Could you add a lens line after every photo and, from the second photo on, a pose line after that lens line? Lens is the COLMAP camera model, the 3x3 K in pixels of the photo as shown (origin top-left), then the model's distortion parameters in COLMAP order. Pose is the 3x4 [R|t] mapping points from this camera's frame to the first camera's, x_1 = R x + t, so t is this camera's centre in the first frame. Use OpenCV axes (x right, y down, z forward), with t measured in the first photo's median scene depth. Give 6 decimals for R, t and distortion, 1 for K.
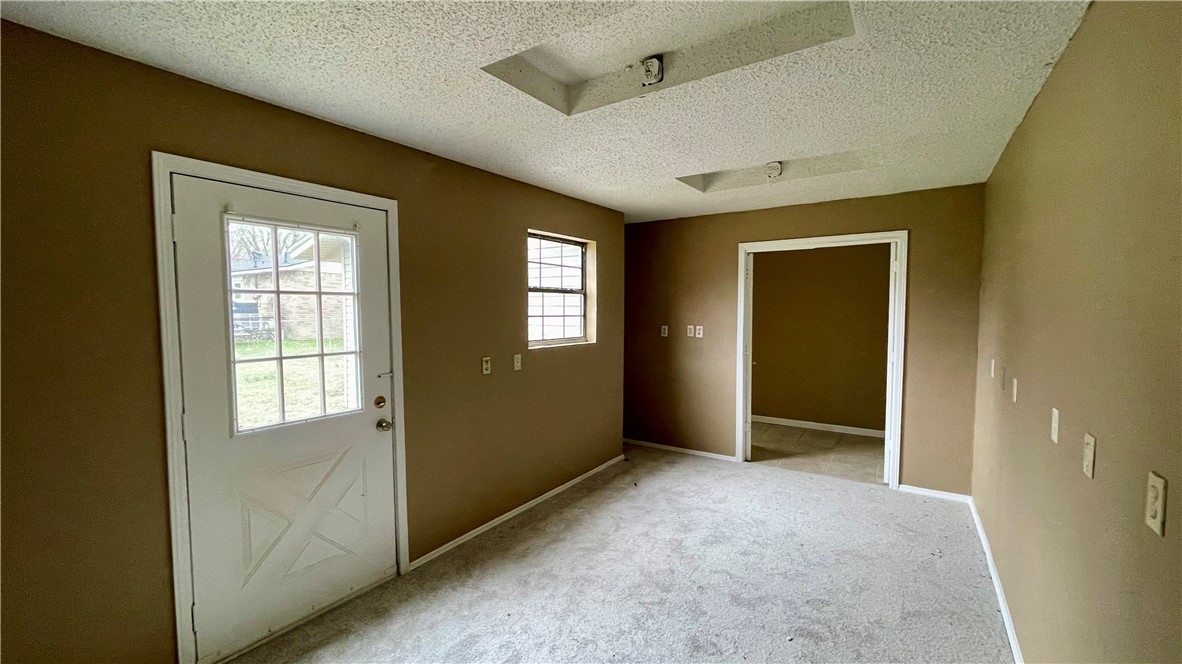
lens RADIAL K [[480.8, 0, 591.3], [0, 480.8, 334.8], [0, 0, 1]] dist [0.001495, -0.000892]
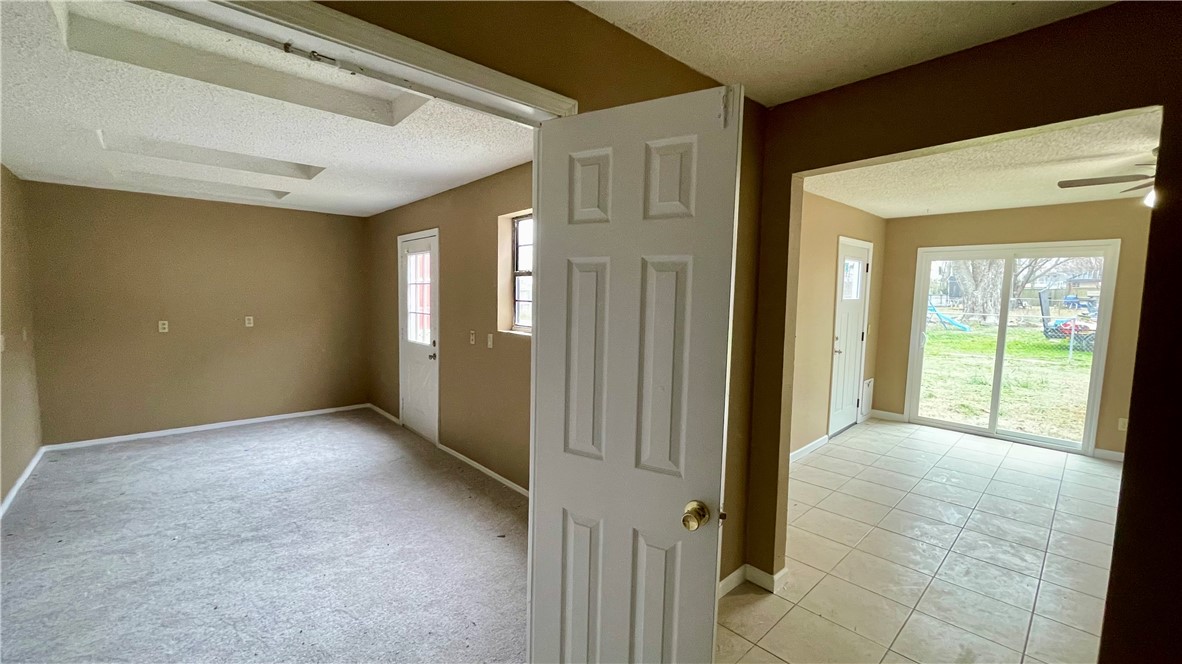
lens RADIAL K [[480.8, 0, 591.6], [0, 480.8, 333.6], [0, 0, 1]] dist [0.001495, -0.000892]
pose [[-0.242073, 0.079786, -0.966972, 0.887929], [-0.065959, 0.992955, 0.098442, -0.086767], [0.968013, 0.087610, -0.235105, 1.531191]]
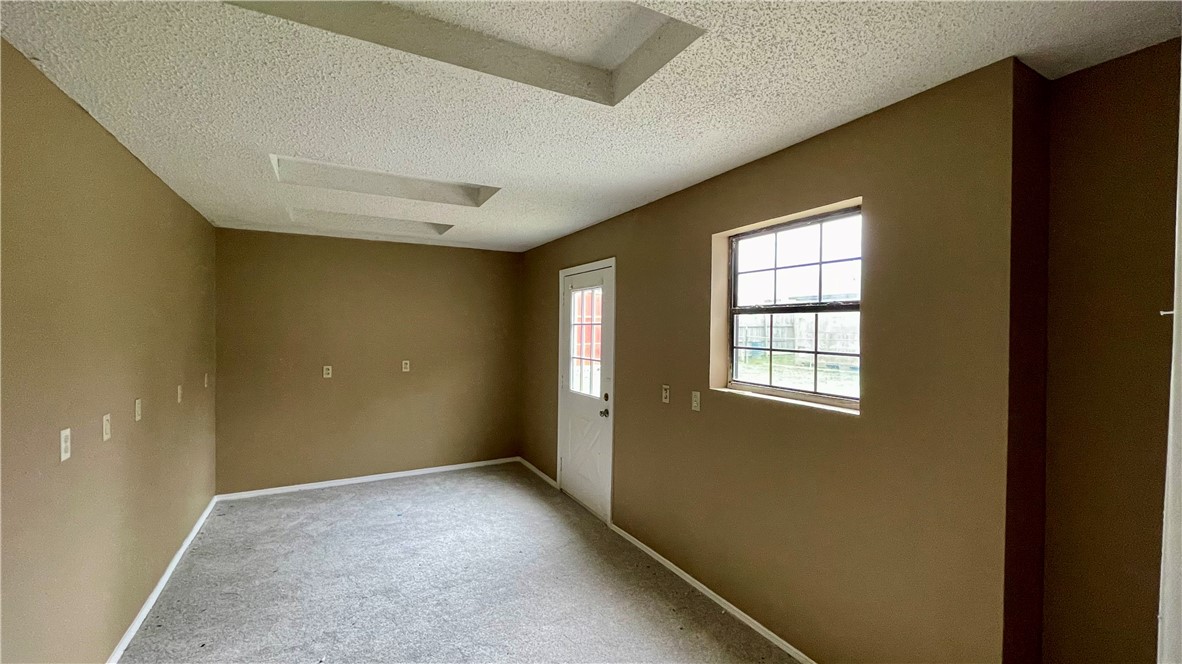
lens RADIAL K [[480.8, 0, 592.1], [0, 480.8, 333.3], [0, 0, 1]] dist [0.001495, -0.000892]
pose [[-0.458860, 0.011294, -0.888437, 0.681787], [-0.051138, 0.997926, 0.039097, -0.084729], [0.887036, 0.063373, -0.457331, 1.249150]]
